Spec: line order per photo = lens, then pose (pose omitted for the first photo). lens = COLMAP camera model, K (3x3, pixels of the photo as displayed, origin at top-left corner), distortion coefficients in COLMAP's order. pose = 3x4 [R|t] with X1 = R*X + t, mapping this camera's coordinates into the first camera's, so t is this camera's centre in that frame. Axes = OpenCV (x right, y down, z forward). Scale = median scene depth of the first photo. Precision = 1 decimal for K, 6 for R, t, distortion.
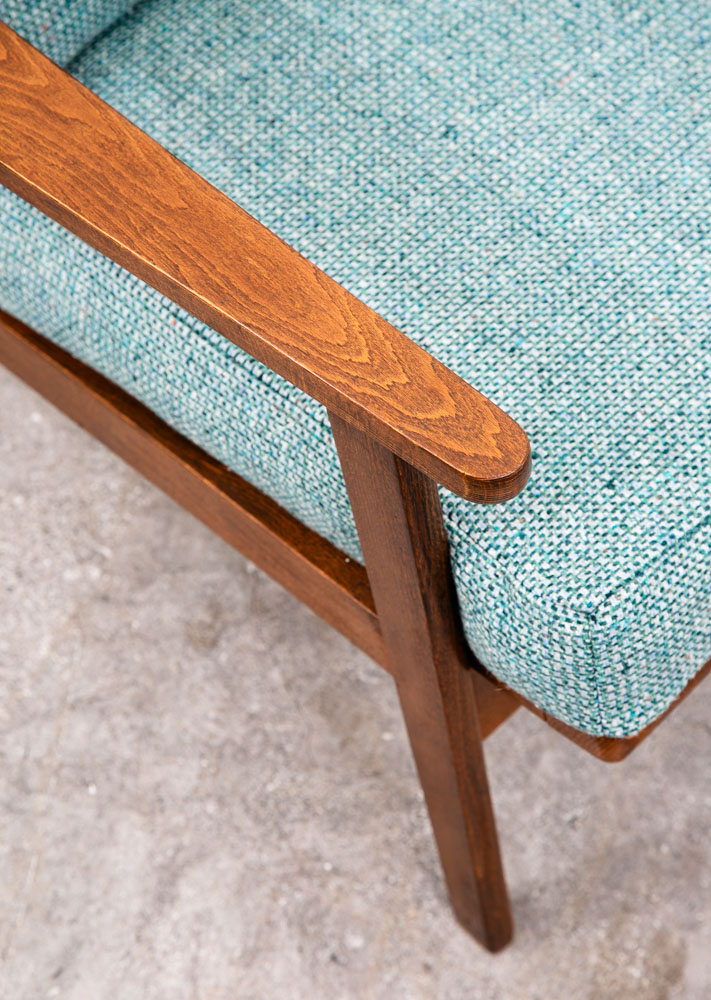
lens RADIAL K [[2699.8, 0, 355.1], [0, 2699.8, 575.2], [0, 0, 1]] dist [0.453146, -0.900933]
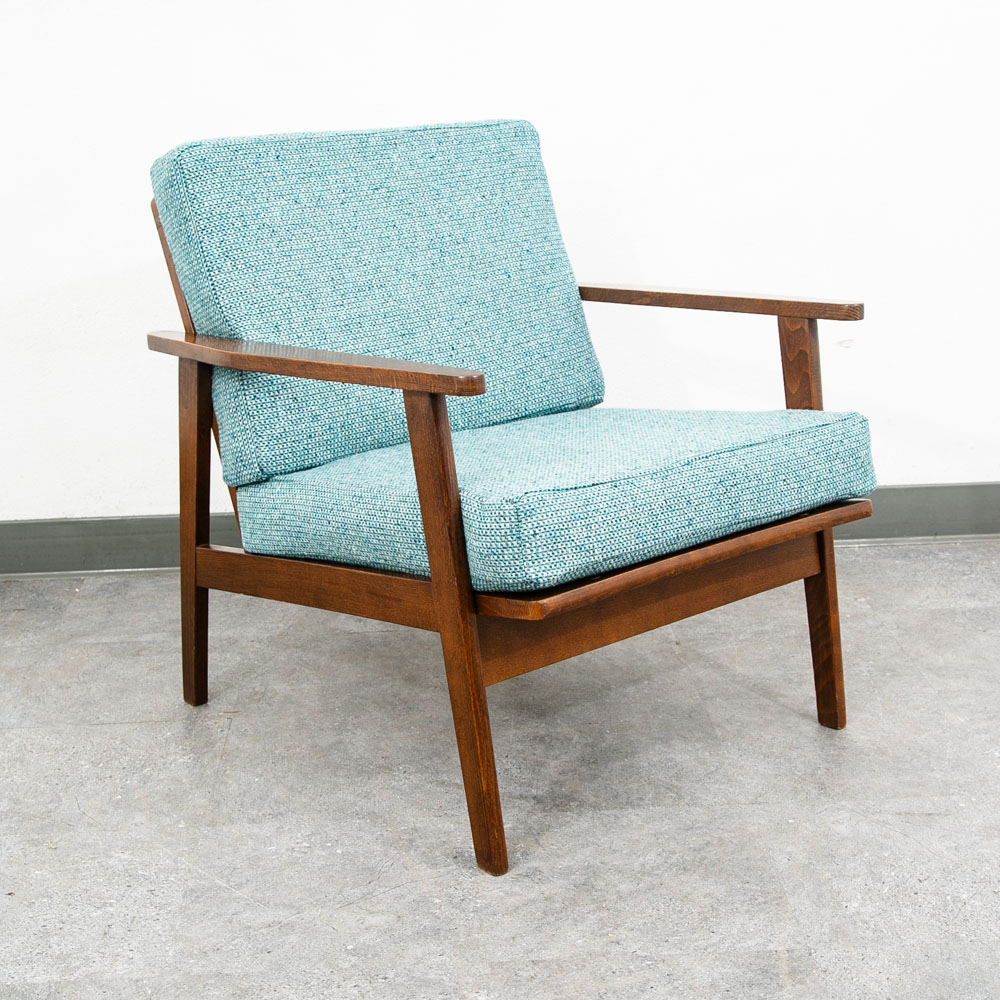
lens RADIAL K [[1757.5, 0, 554.5], [0, 1757.5, 500.4], [0, 0, 1]] dist [-0.034177, 0.188801]
pose [[0.998832, 0.019730, -0.044100, 0.171334], [-0.045068, 0.709387, -0.703377, 0.961050], [0.017406, 0.704543, 0.709448, 0.003894]]
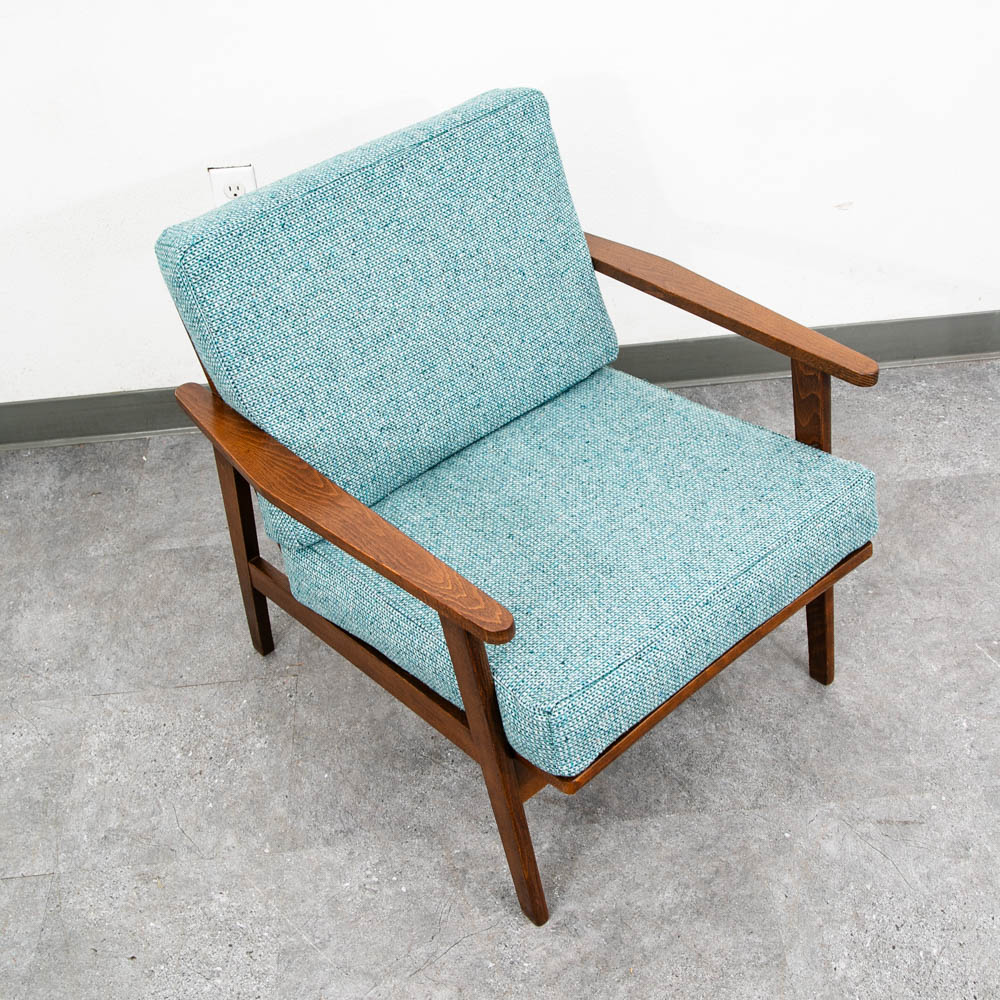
lens RADIAL K [[1393.0, 0, 555.4], [0, 1393.0, 499.1], [0, 0, 1]] dist [-0.065405, 0.170324]
pose [[0.999292, 0.008618, -0.036624, 0.128141], [-0.020096, 0.945183, -0.325922, 0.218574], [0.031808, 0.326428, 0.944687, -0.163687]]
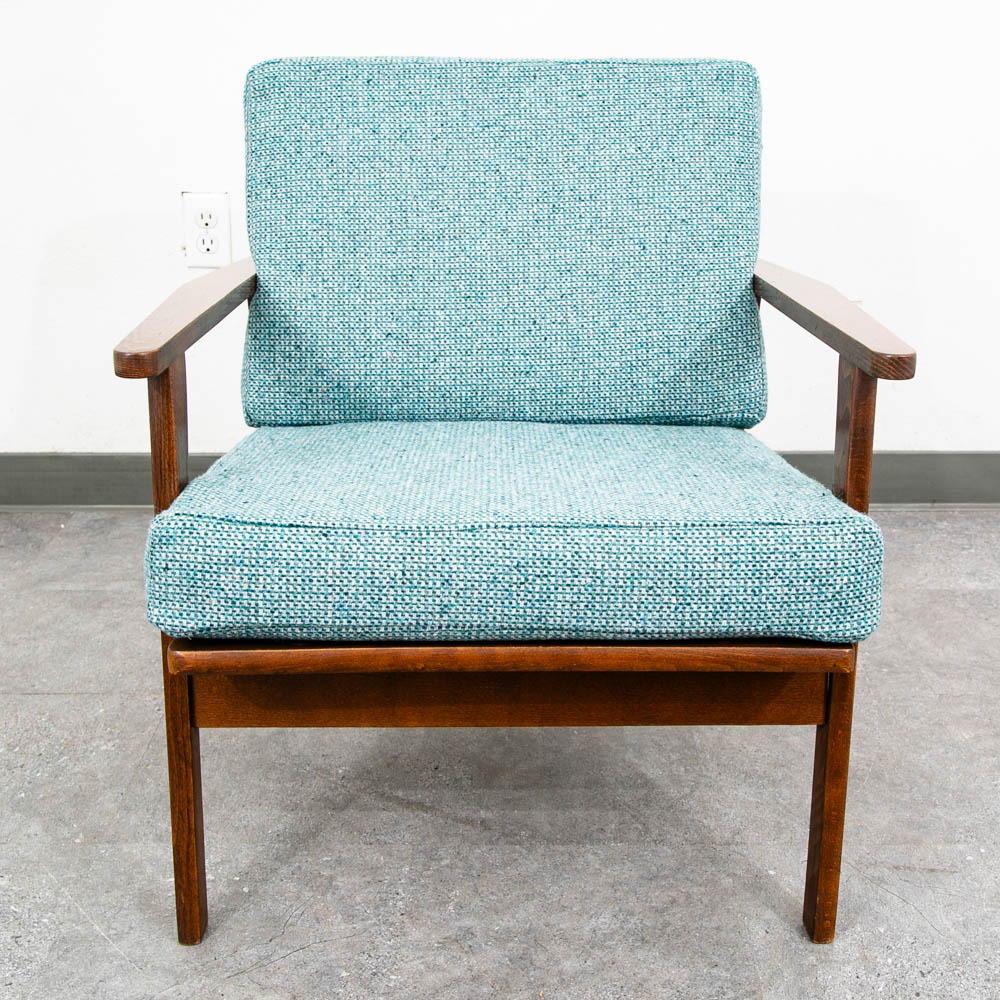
lens RADIAL K [[1346.2, 0, 500.0], [0, 1346.2, 500.0], [0, 0, 1]] dist [-0.101739, 0.029218]
pose [[0.715773, 0.263083, -0.646882, 0.741056], [-0.617303, 0.671466, -0.409963, 0.209127], [0.326505, 0.692763, 0.643020, 0.503678]]
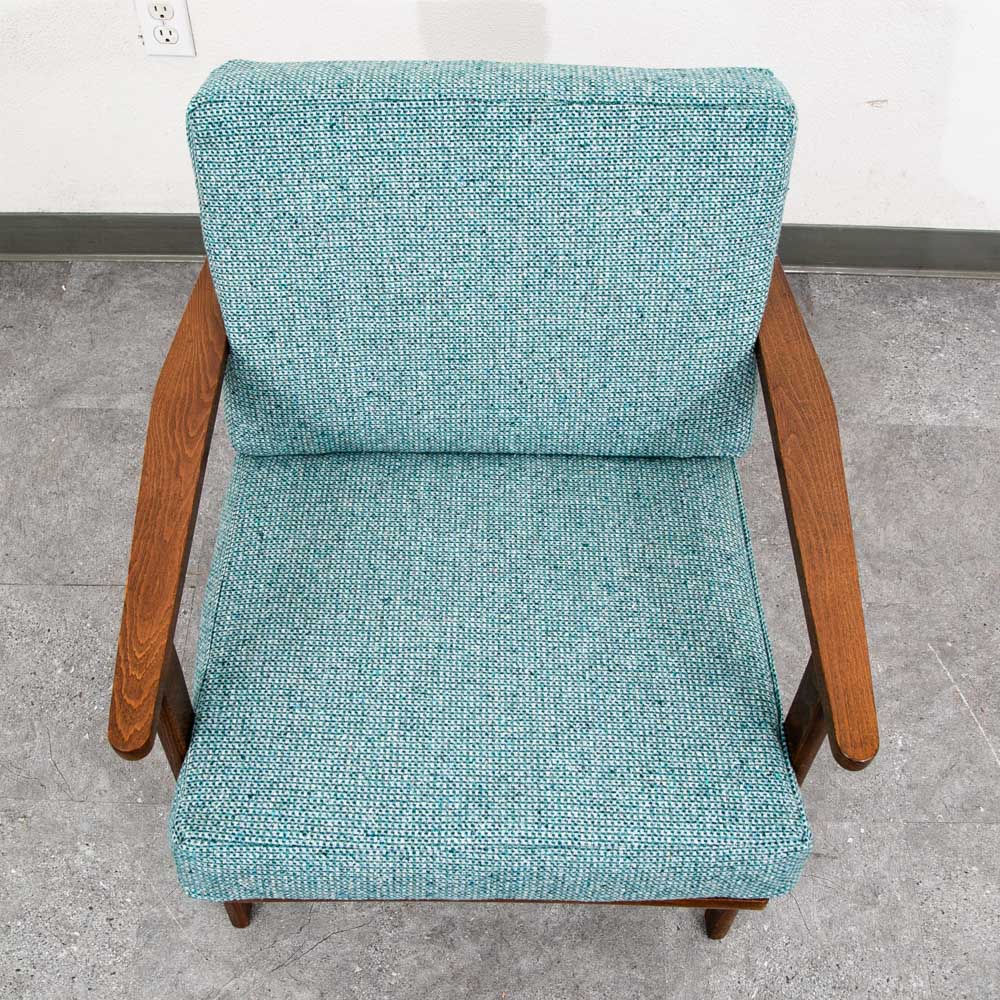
lens RADIAL K [[1203.5, 0, 484.7], [0, 1203.5, 503.9], [0, 0, 1]] dist [-0.114269, 0.020613]
pose [[0.705253, 0.610345, -0.360690, 0.380758], [-0.628430, 0.773695, 0.080454, -0.357114], [0.328168, 0.169928, 0.929209, 0.239786]]
